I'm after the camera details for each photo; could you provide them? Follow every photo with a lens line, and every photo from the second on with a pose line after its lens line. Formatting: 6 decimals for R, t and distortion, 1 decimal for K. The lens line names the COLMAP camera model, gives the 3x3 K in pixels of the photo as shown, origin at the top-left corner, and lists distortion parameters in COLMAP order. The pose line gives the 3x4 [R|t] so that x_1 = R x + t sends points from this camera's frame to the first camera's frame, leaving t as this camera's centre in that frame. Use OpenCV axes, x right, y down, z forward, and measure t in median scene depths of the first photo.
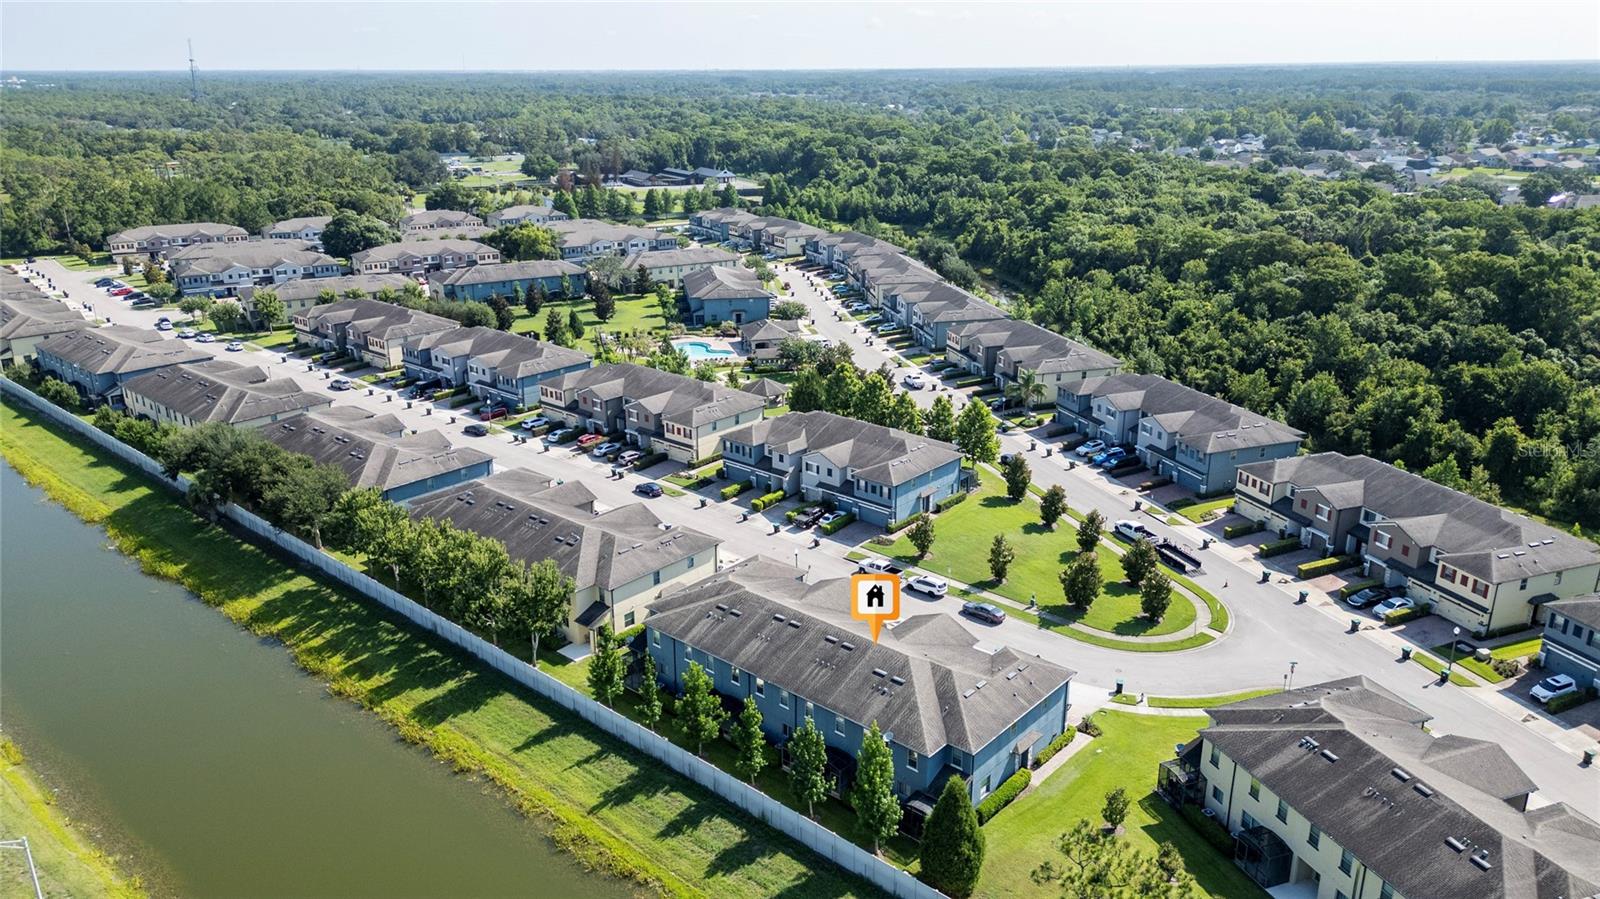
lens RADIAL K [[1125.1, 0, 788.8], [0, 1125.1, 445.2], [0, 0, 1]] dist [0.071820, -0.070832]
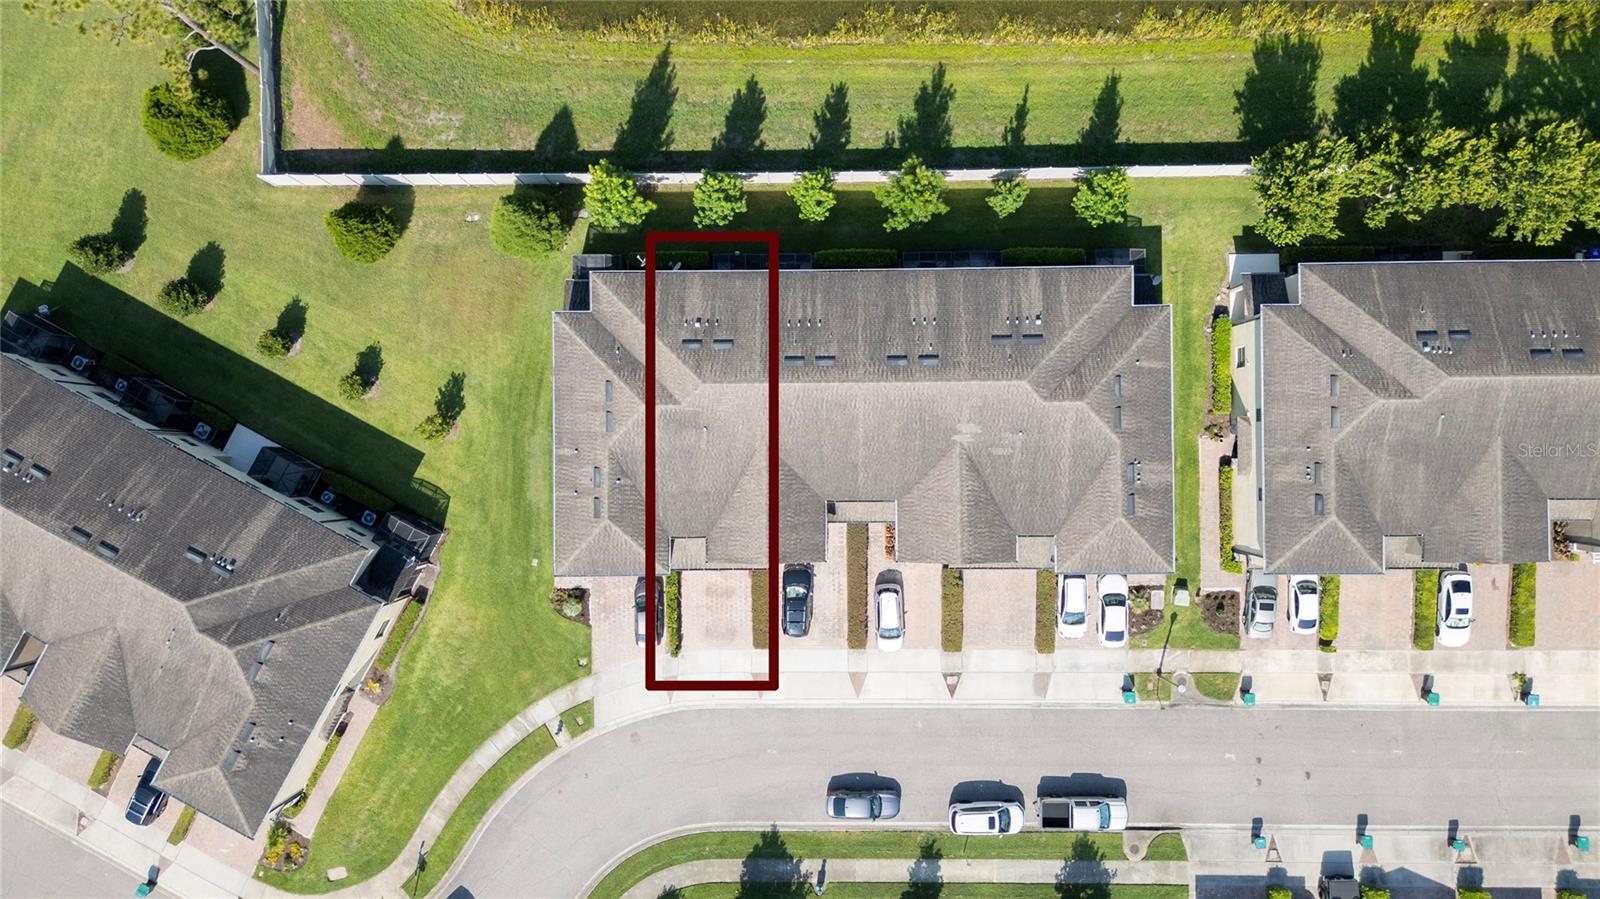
lens RADIAL K [[1125.1, 0, 794.2], [0, 1125.1, 453.6], [0, 0, 1]] dist [0.071820, -0.070832]
pose [[-0.740132, 0.672432, 0.006277, 0.069150], [-0.192367, -0.220661, 0.956192, -0.389769], [0.644359, 0.706501, 0.292672, 0.667967]]
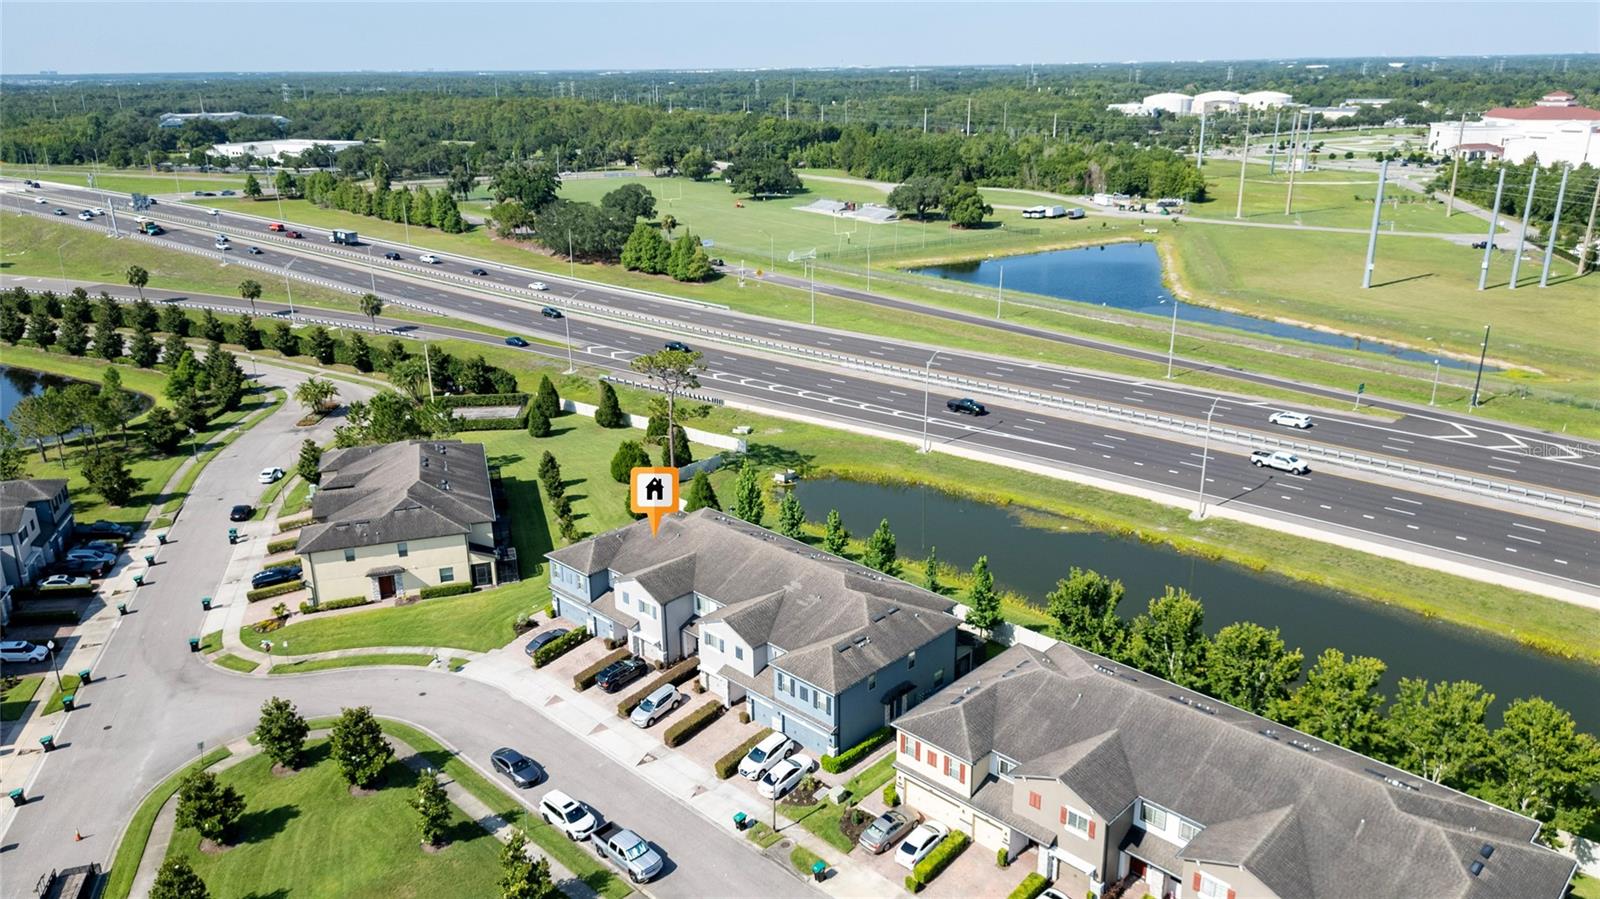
lens RADIAL K [[1125.1, 0, 803.3], [0, 1125.1, 446.1], [0, 0, 1]] dist [0.071820, -0.070832]
pose [[-0.999048, 0.005272, 0.043309, -0.042154], [0.030460, 0.794988, 0.605861, -0.437334], [-0.031236, 0.606603, -0.794391, 1.469333]]
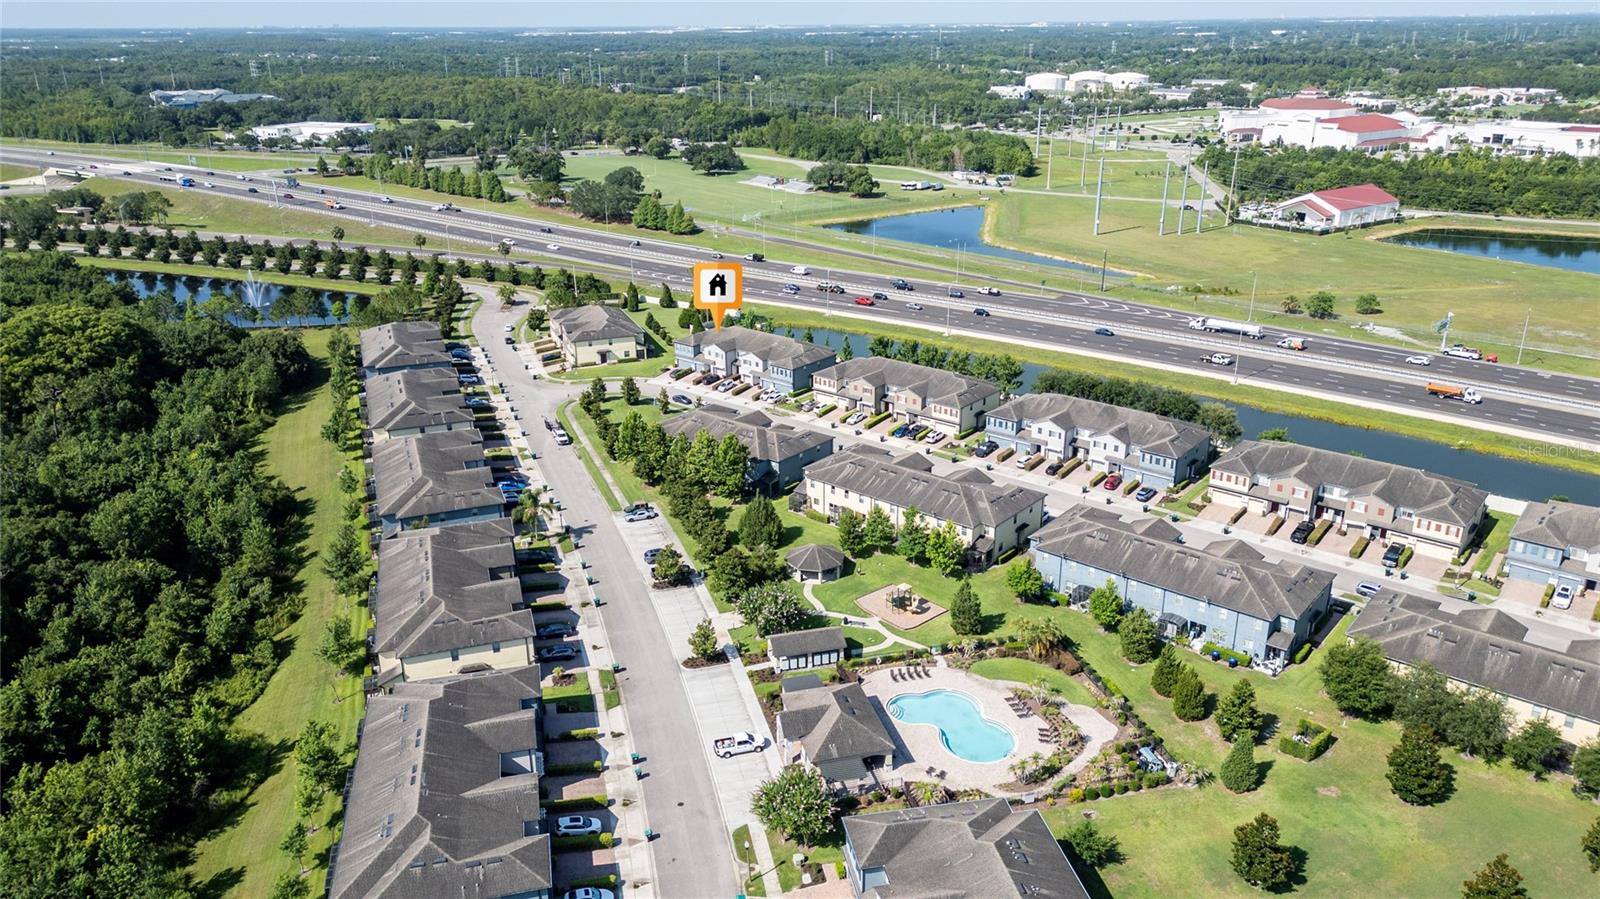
lens RADIAL K [[1125.1, 0, 795.1], [0, 1125.1, 456.1], [0, 0, 1]] dist [0.071820, -0.070832]
pose [[-0.999586, 0.023169, -0.017035, 0.004734], [0.006894, 0.768160, 0.640221, -1.090391], [0.027919, 0.639839, -0.768002, 2.698224]]
